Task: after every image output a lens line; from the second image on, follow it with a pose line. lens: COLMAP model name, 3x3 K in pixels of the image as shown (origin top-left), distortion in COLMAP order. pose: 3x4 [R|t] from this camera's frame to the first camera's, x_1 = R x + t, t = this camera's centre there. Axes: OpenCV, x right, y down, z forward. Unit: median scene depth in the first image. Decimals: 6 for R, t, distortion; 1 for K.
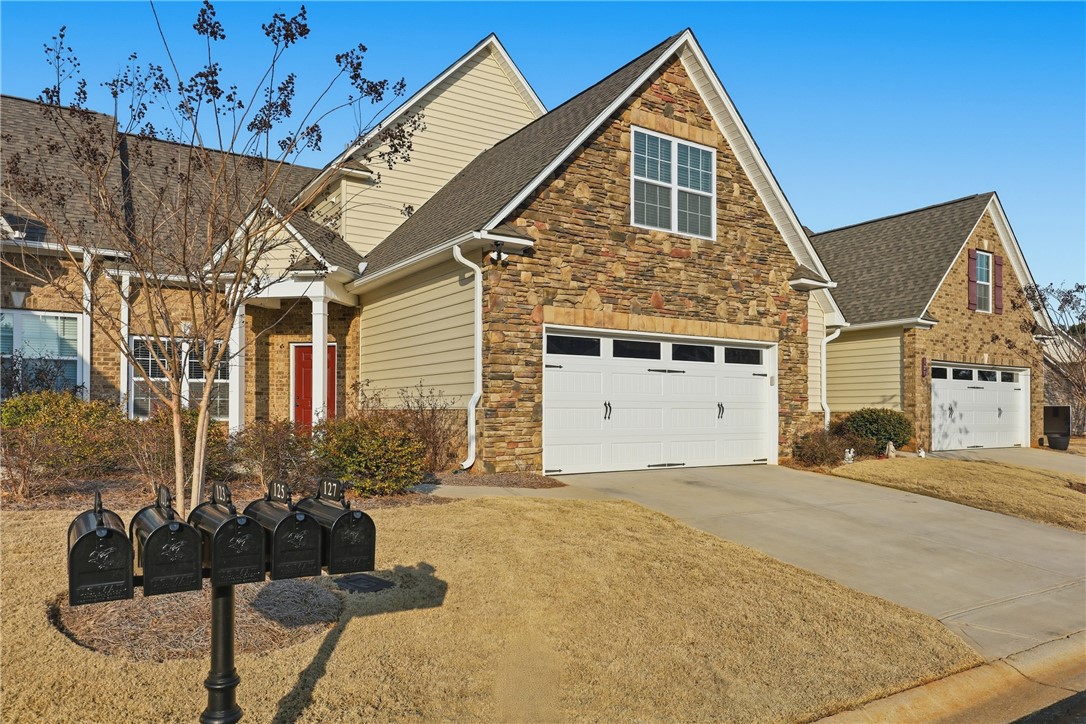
lens RADIAL K [[734.4, 0, 541.6], [0, 734.4, 388.7], [0, 0, 1]] dist [-0.003966, -0.001516]
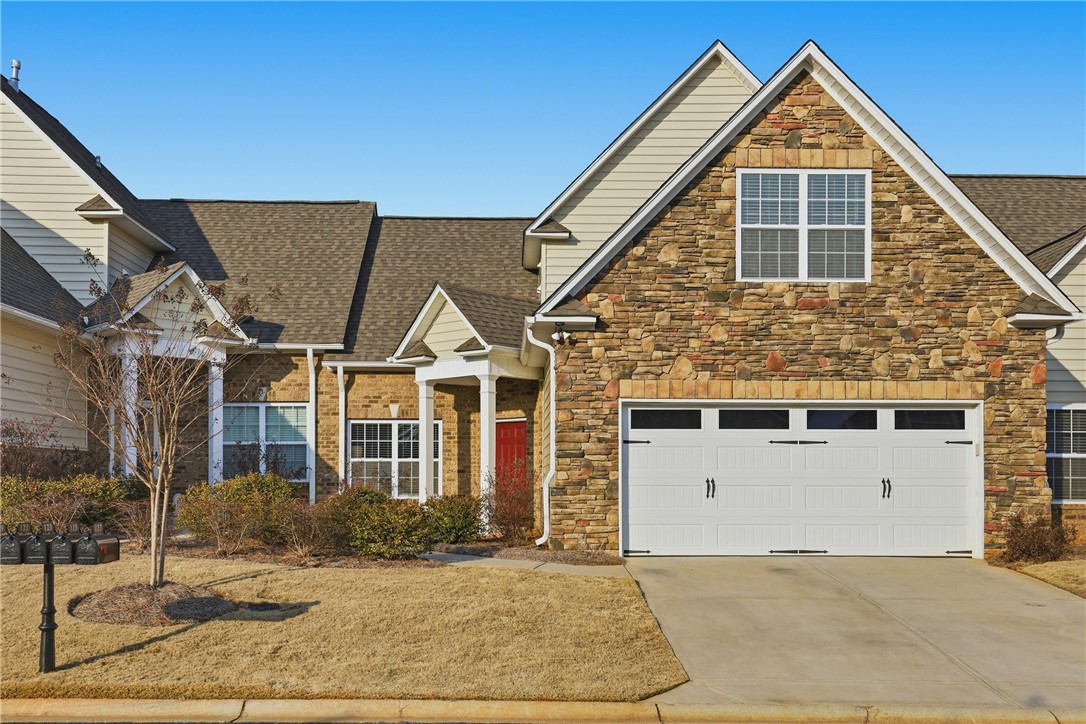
lens RADIAL K [[1083.2, 0, 521.1], [0, 1083.2, 449.7], [0, 0, 1]] dist [0.000128, 0.000000]
pose [[0.843949, -0.020074, -0.536047, 0.558234], [0.015846, 0.999796, -0.012492, -0.004652], [0.536189, 0.002048, 0.844096, -0.234410]]
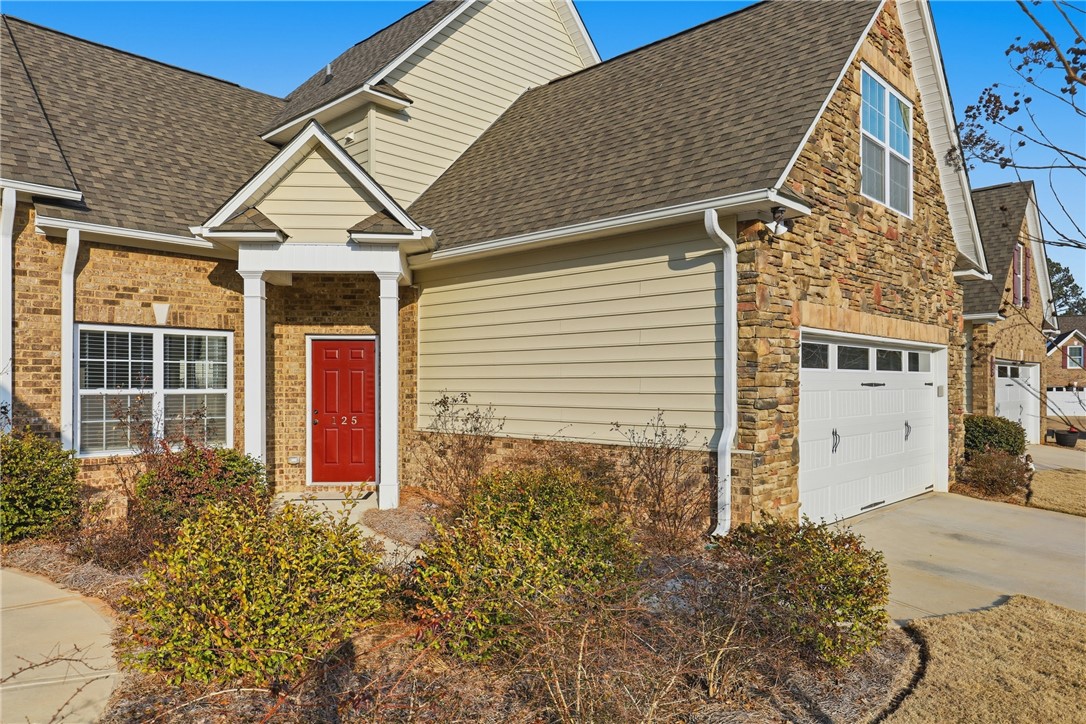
lens RADIAL K [[737.8, 0, 544.7], [0, 737.8, 373.9], [0, 0, 1]] dist [0.002485, 0.002359]
pose [[0.972698, 0.000798, 0.232073, -0.341123], [-0.004865, 0.999845, 0.016949, -0.045632], [-0.232024, -0.017615, 0.972551, 0.308886]]
